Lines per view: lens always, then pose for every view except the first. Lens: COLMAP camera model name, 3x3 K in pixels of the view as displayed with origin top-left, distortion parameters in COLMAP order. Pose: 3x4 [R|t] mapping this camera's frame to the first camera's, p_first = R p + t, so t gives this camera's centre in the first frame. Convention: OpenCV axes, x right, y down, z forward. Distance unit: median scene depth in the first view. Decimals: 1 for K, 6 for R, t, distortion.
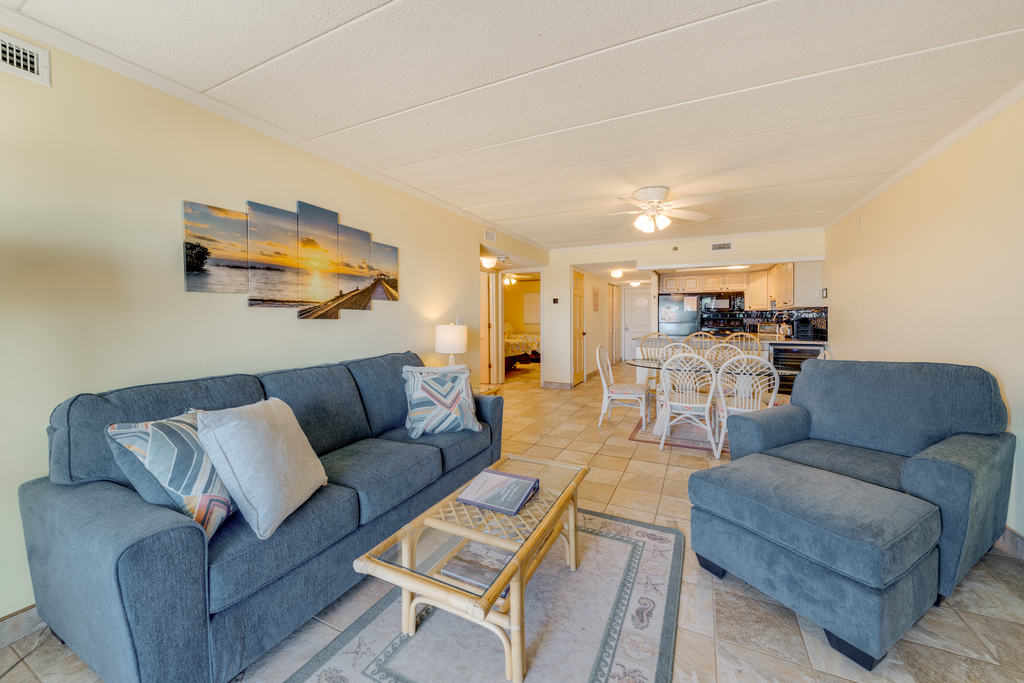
lens RADIAL K [[382.2, 0, 512.4], [0, 382.2, 317.7], [0, 0, 1]] dist [-0.000346, -0.000013]
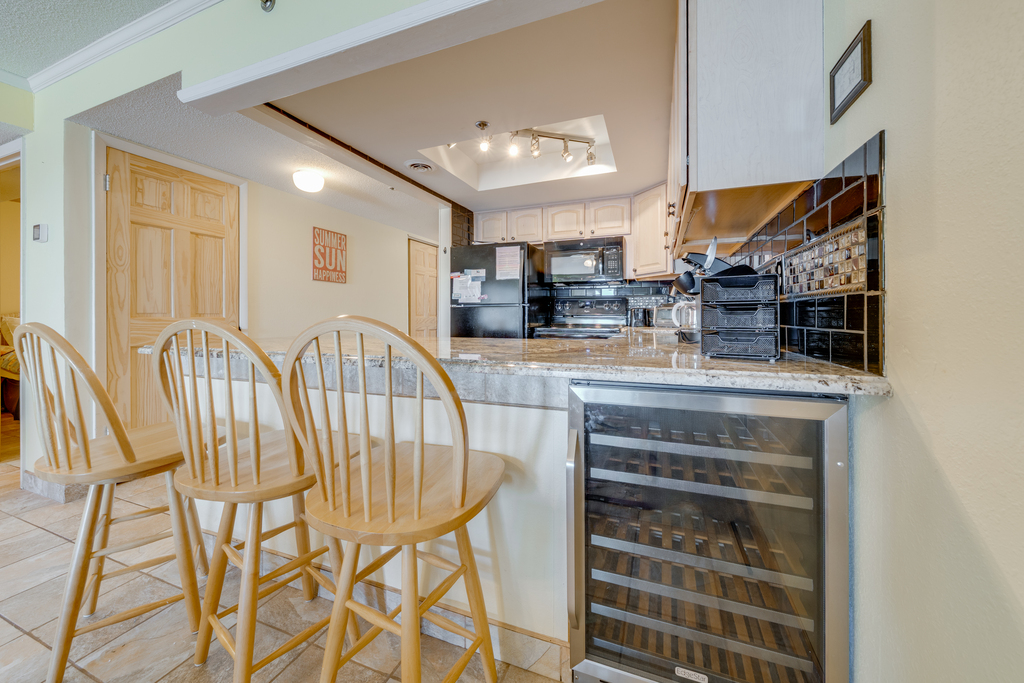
lens RADIAL K [[374.2, 0, 513.8], [0, 374.2, 313.6], [0, 0, 1]] dist [0.000156, -0.000002]
pose [[0.996284, -0.001120, 0.086126, 1.528224], [0.001384, 0.999995, -0.003004, 0.087872], [-0.086122, 0.003112, 0.996280, 1.973684]]
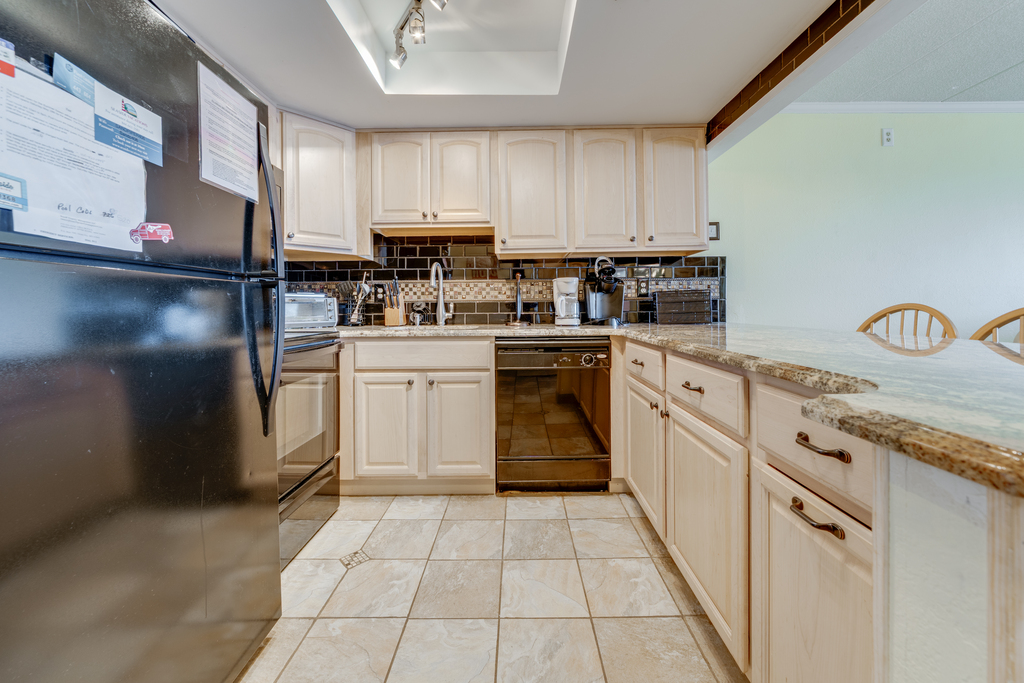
lens RADIAL K [[390.6, 0, 515.6], [0, 390.6, 307.2], [0, 0, 1]] dist [-0.003312, -0.000279]
pose [[-0.433378, 0.006700, 0.901187, 1.040160], [0.009158, 0.999953, -0.003030, 0.091131], [-0.901166, 0.006940, -0.433419, 3.402414]]
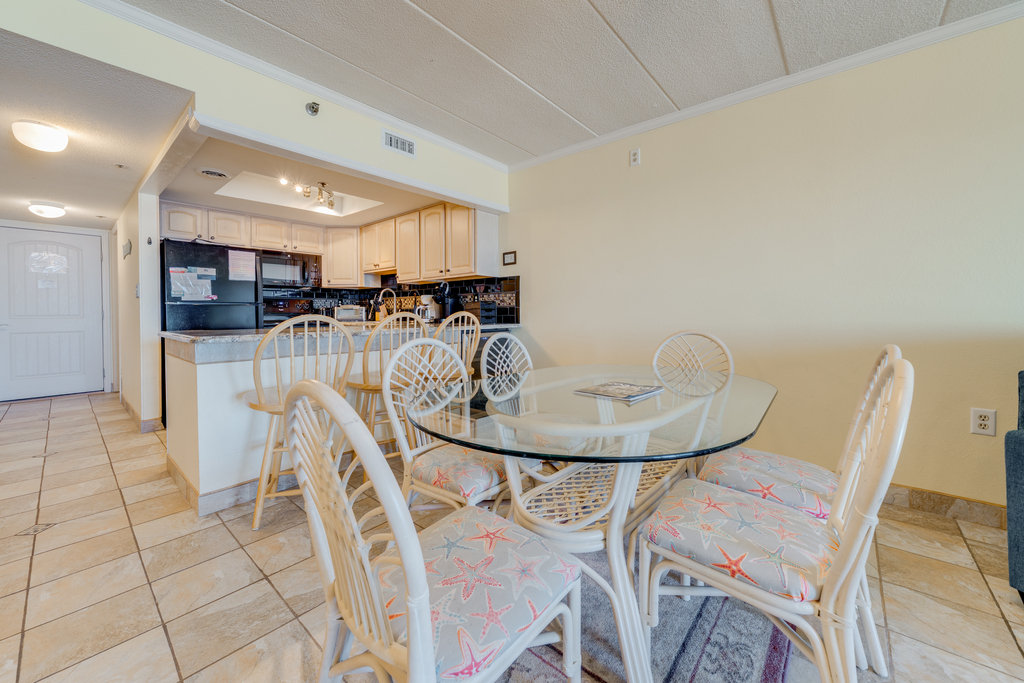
lens RADIAL K [[390.1, 0, 512.1], [0, 390.1, 317.0], [0, 0, 1]] dist [-0.000586, -0.000100]
pose [[0.254111, -0.011387, 0.967108, 0.220871], [0.003127, 0.999935, 0.010952, 0.092643], [-0.967170, 0.000241, 0.254130, 1.862814]]
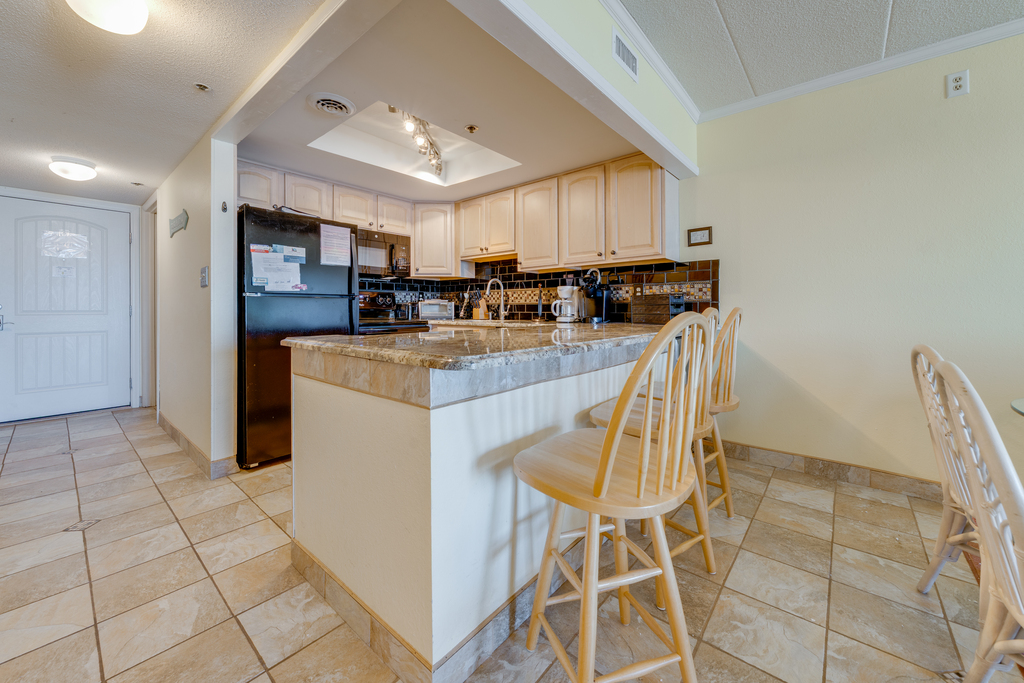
lens RADIAL K [[392.7, 0, 515.0], [0, 392.7, 308.5], [0, 0, 1]] dist [-0.002426, -0.000401]
pose [[0.242392, 0.002152, 0.970176, 0.483171], [0.000577, 0.999997, -0.002362, 0.093010], [-0.970178, 0.001132, 0.242390, 2.591355]]
